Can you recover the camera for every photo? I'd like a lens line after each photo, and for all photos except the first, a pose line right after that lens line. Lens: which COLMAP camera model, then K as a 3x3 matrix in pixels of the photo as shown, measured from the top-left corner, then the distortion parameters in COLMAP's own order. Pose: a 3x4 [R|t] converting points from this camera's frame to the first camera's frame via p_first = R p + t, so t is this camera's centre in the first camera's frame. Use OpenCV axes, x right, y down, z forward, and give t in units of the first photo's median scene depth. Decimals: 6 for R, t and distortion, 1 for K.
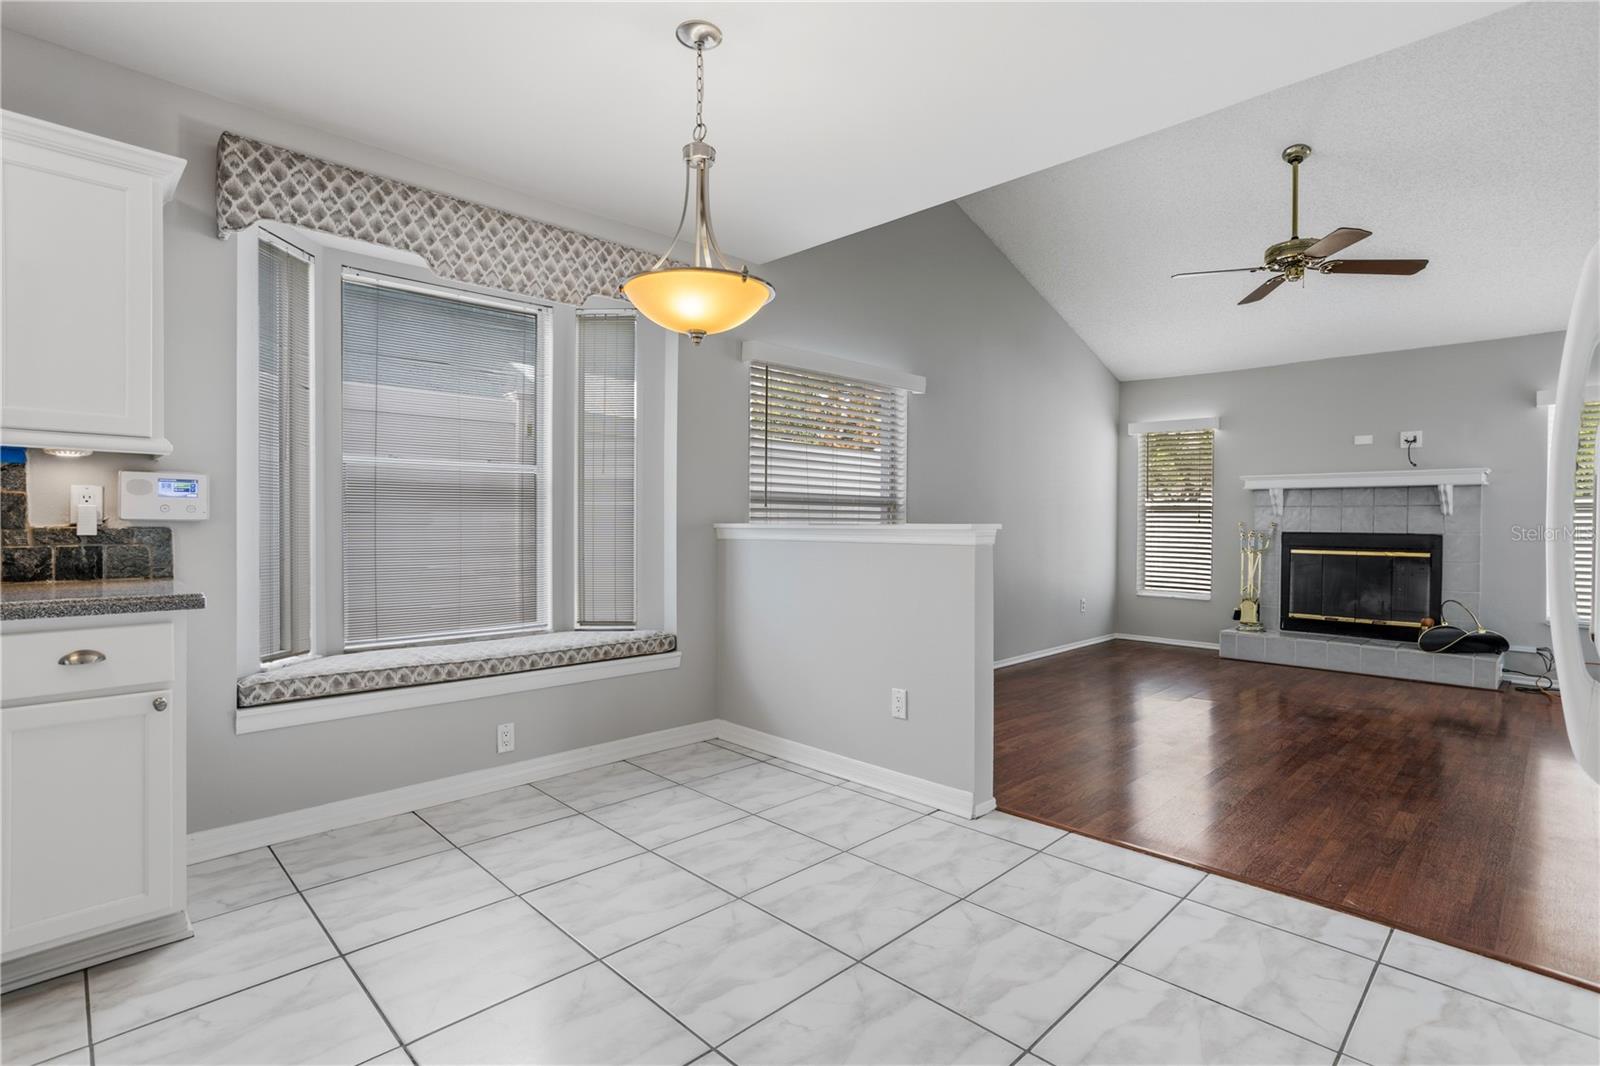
lens RADIAL K [[770.8, 0, 800.0], [0, 770.8, 533.0], [0, 0, 1]] dist [-0.045141, 0.026507]
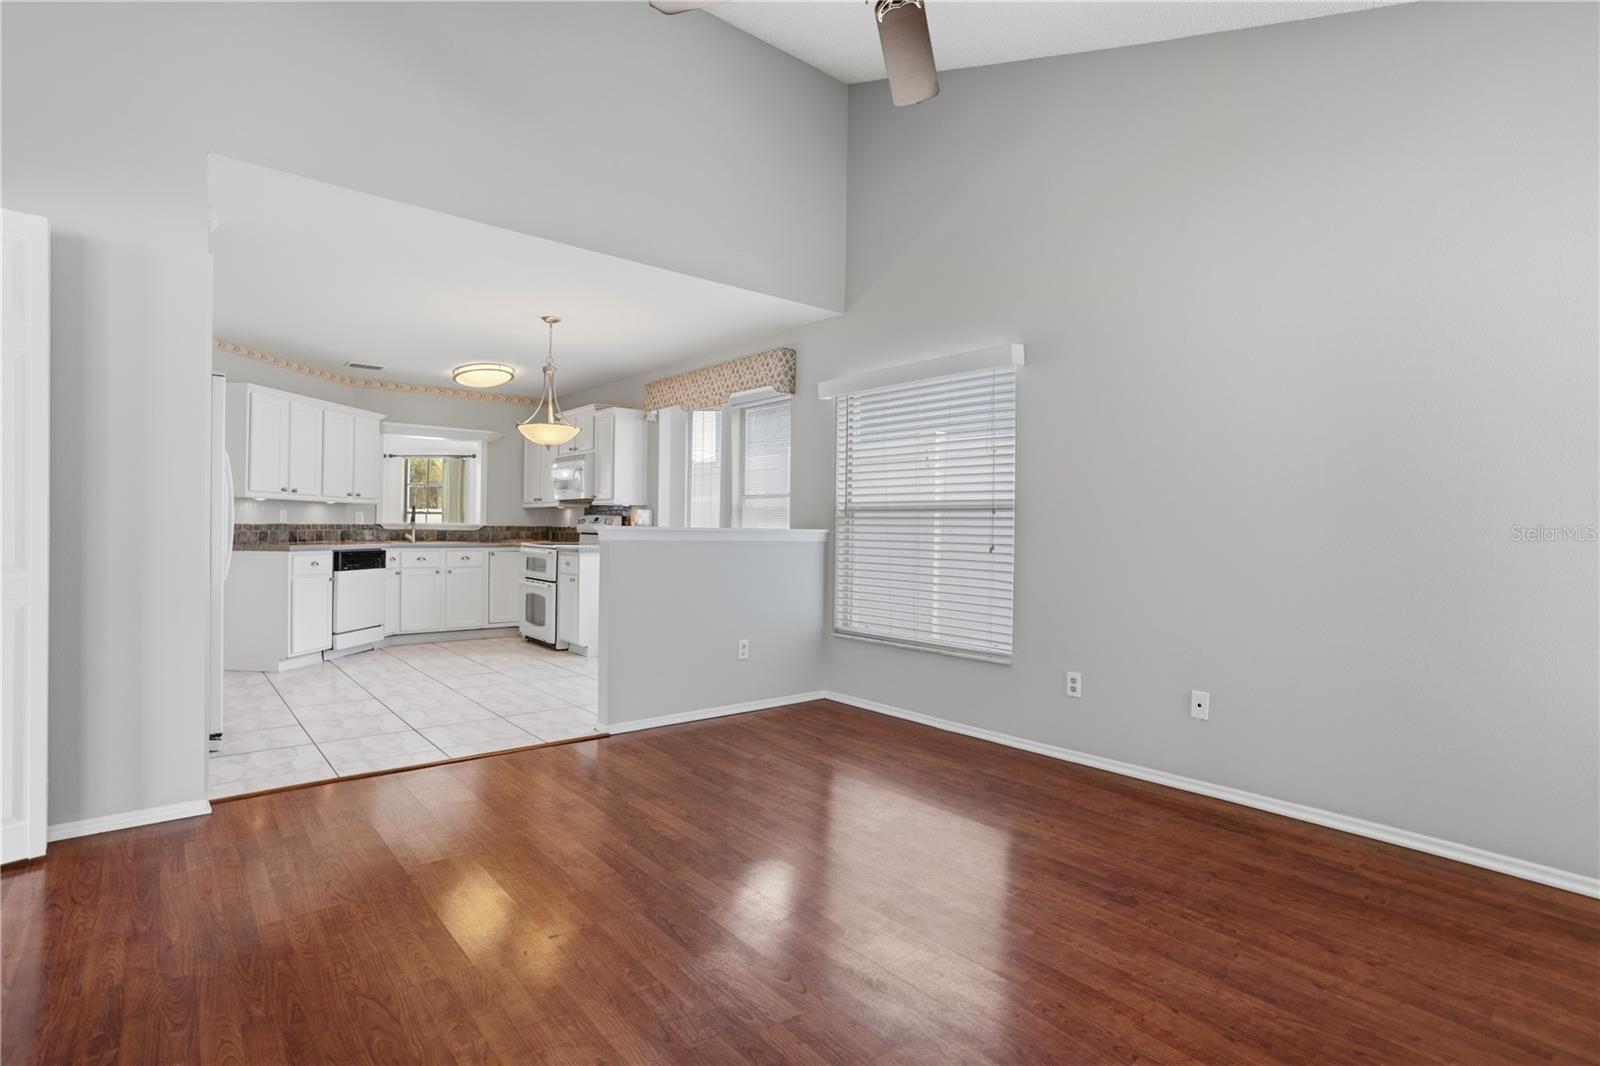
lens RADIAL K [[777.7, 0, 803.4], [0, 777.7, 529.2], [0, 0, 1]] dist [-0.053959, 0.028455]
pose [[-0.072367, -0.005467, -0.997363, 1.108593], [-0.028262, 0.999595, -0.003428, -0.007461], [0.996978, 0.027939, -0.072492, 0.994640]]
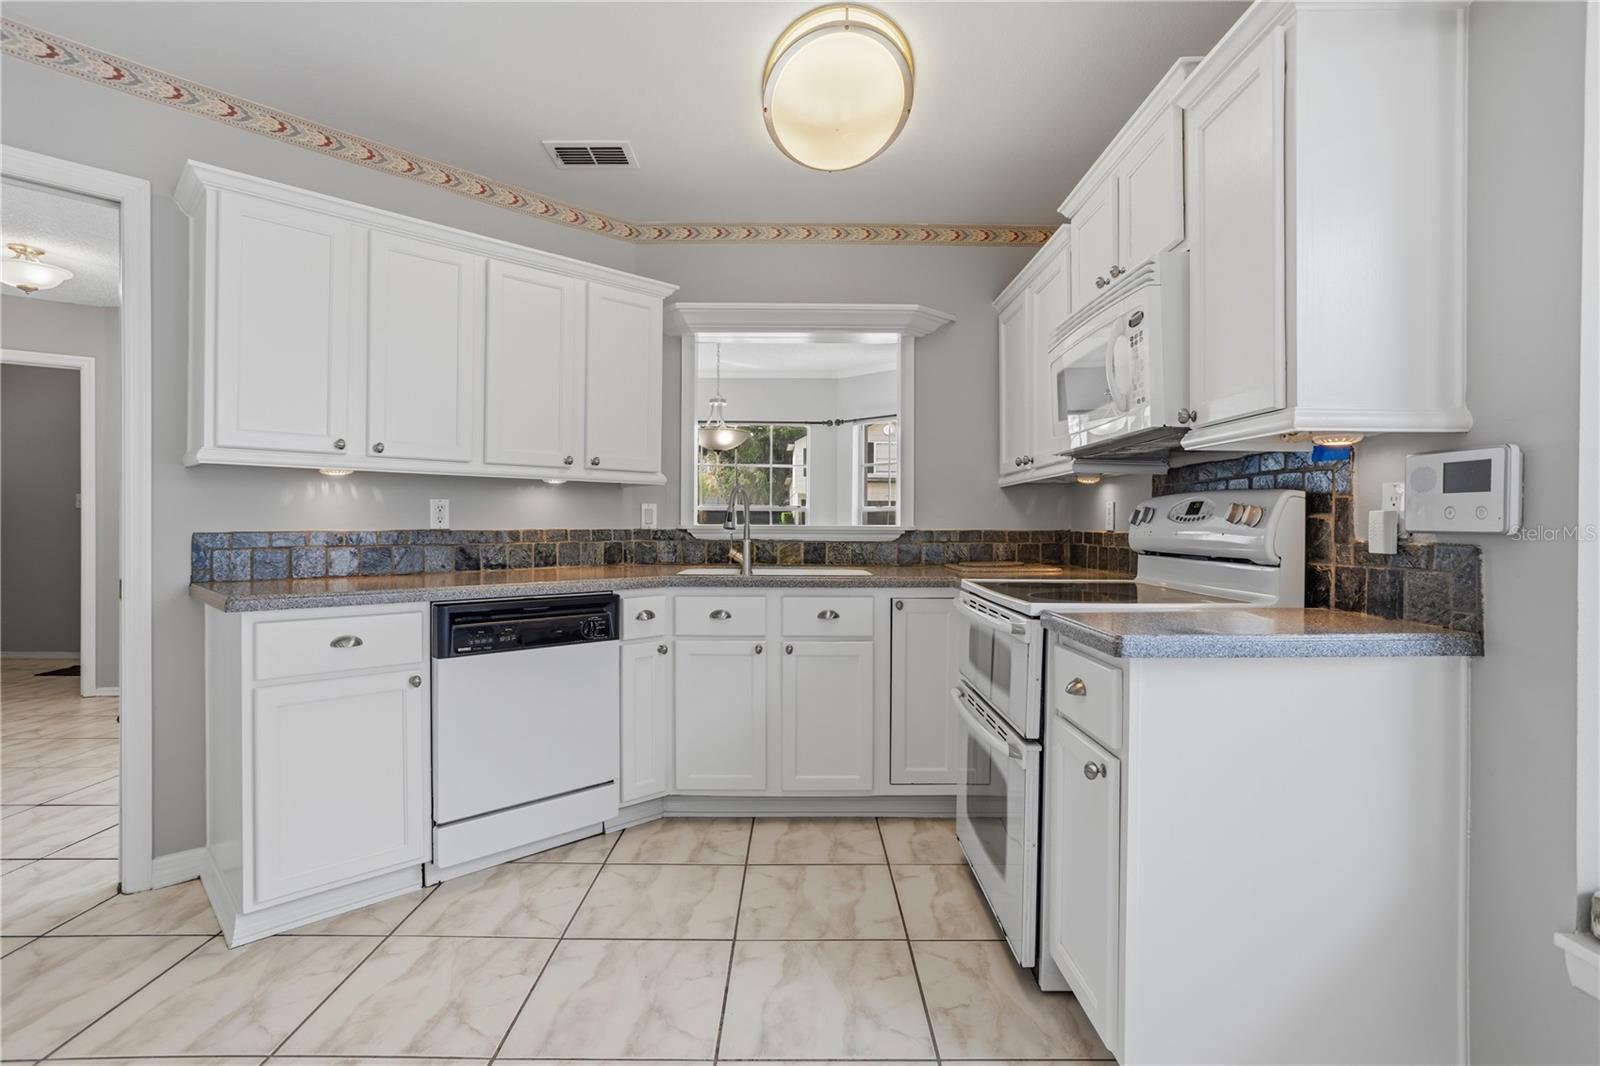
lens RADIAL K [[777.7, 0, 803.4], [0, 777.7, 529.2], [0, 0, 1]] dist [-0.053959, 0.028455]
pose [[-0.699228, -0.004429, -0.714885, -0.036288], [-0.018702, 0.999752, 0.012099, -0.009450], [0.714654, 0.021830, -0.699137, 0.579647]]
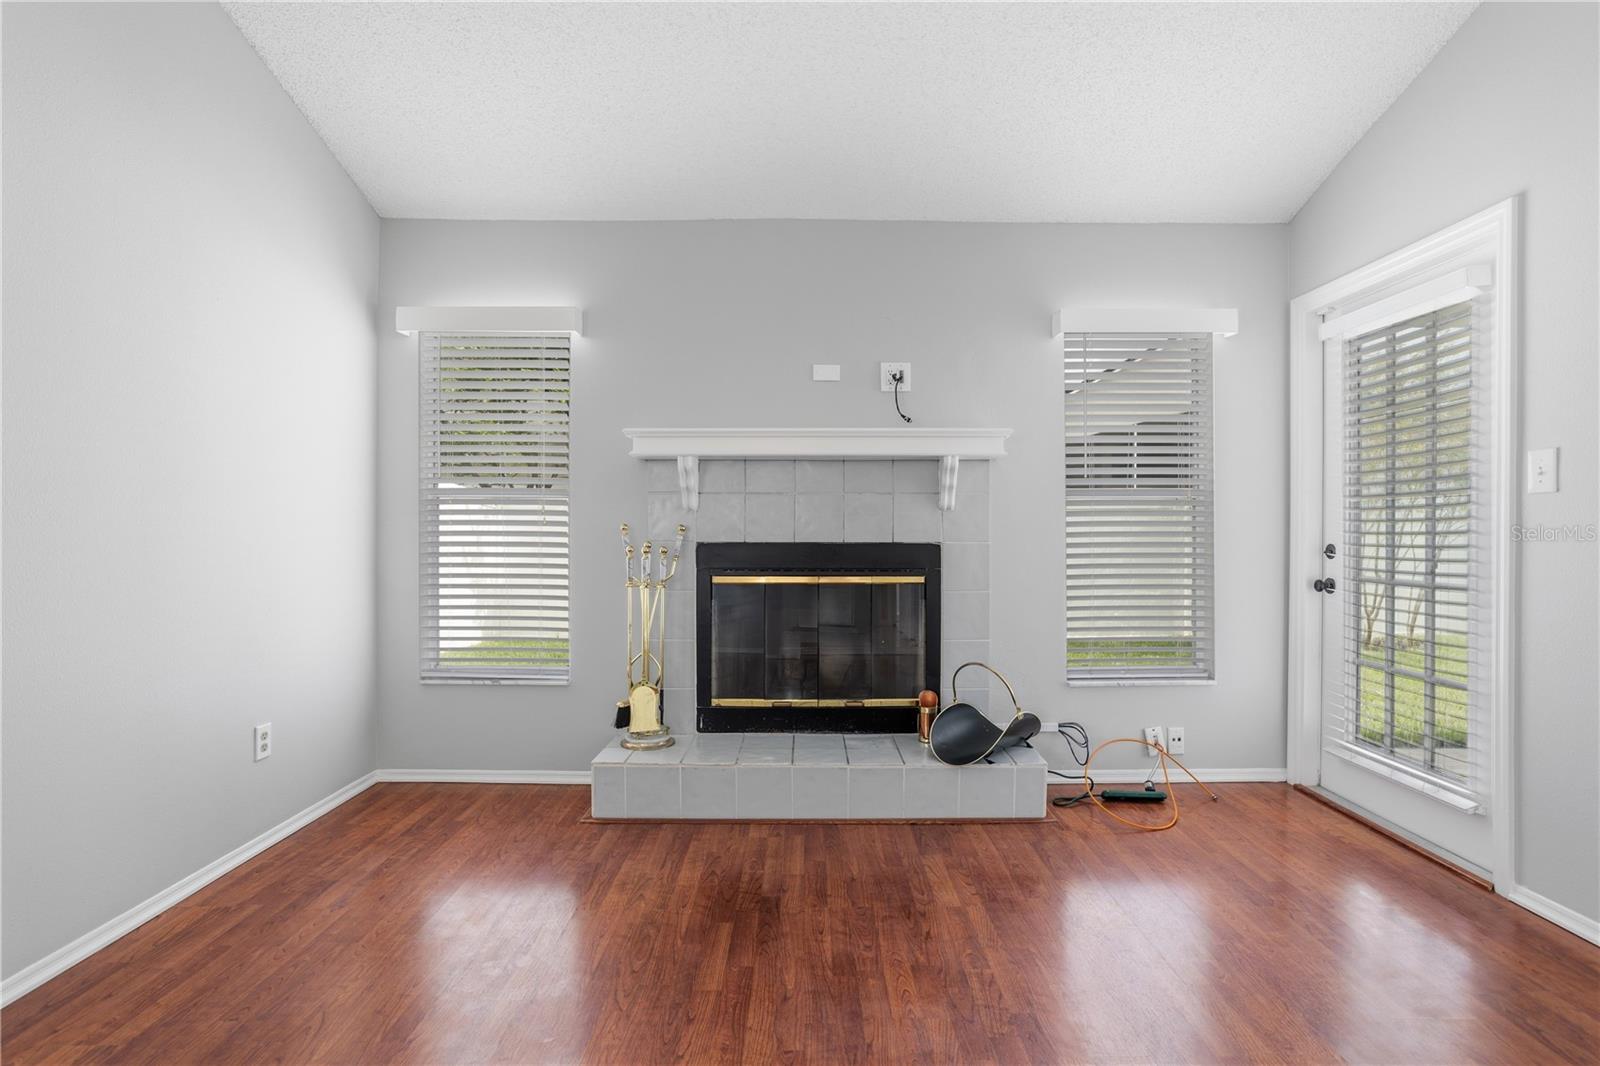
lens RADIAL K [[777.7, 0, 803.4], [0, 777.7, 529.2], [0, 0, 1]] dist [-0.053959, 0.028455]
pose [[0.697318, -0.006309, 0.716734, 0.458126], [0.014465, 0.999881, -0.005272, -0.009519], [-0.716616, 0.014043, 0.697327, 0.865873]]
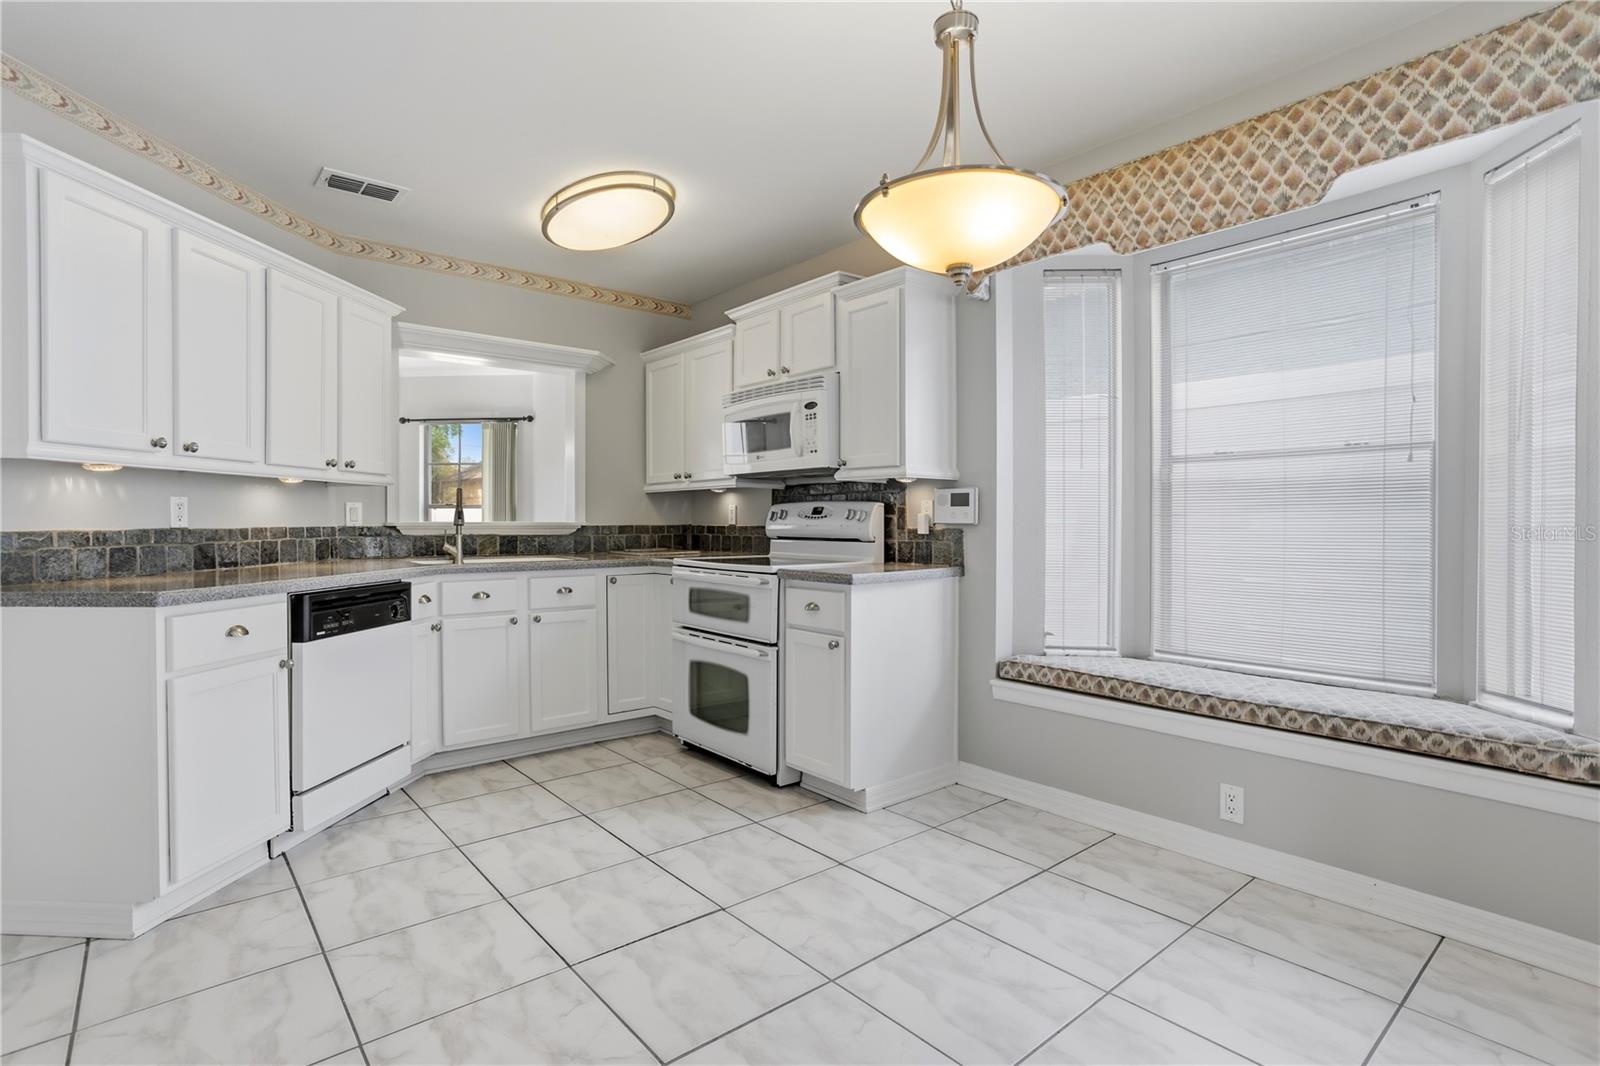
lens RADIAL K [[777.7, 0, 803.4], [0, 777.7, 529.2], [0, 0, 1]] dist [-0.053959, 0.028455]
pose [[-0.073790, 0.004070, -0.997266, 0.311159], [-0.015655, 0.999864, 0.005239, -0.005560], [0.997151, 0.015999, -0.073716, 0.459333]]
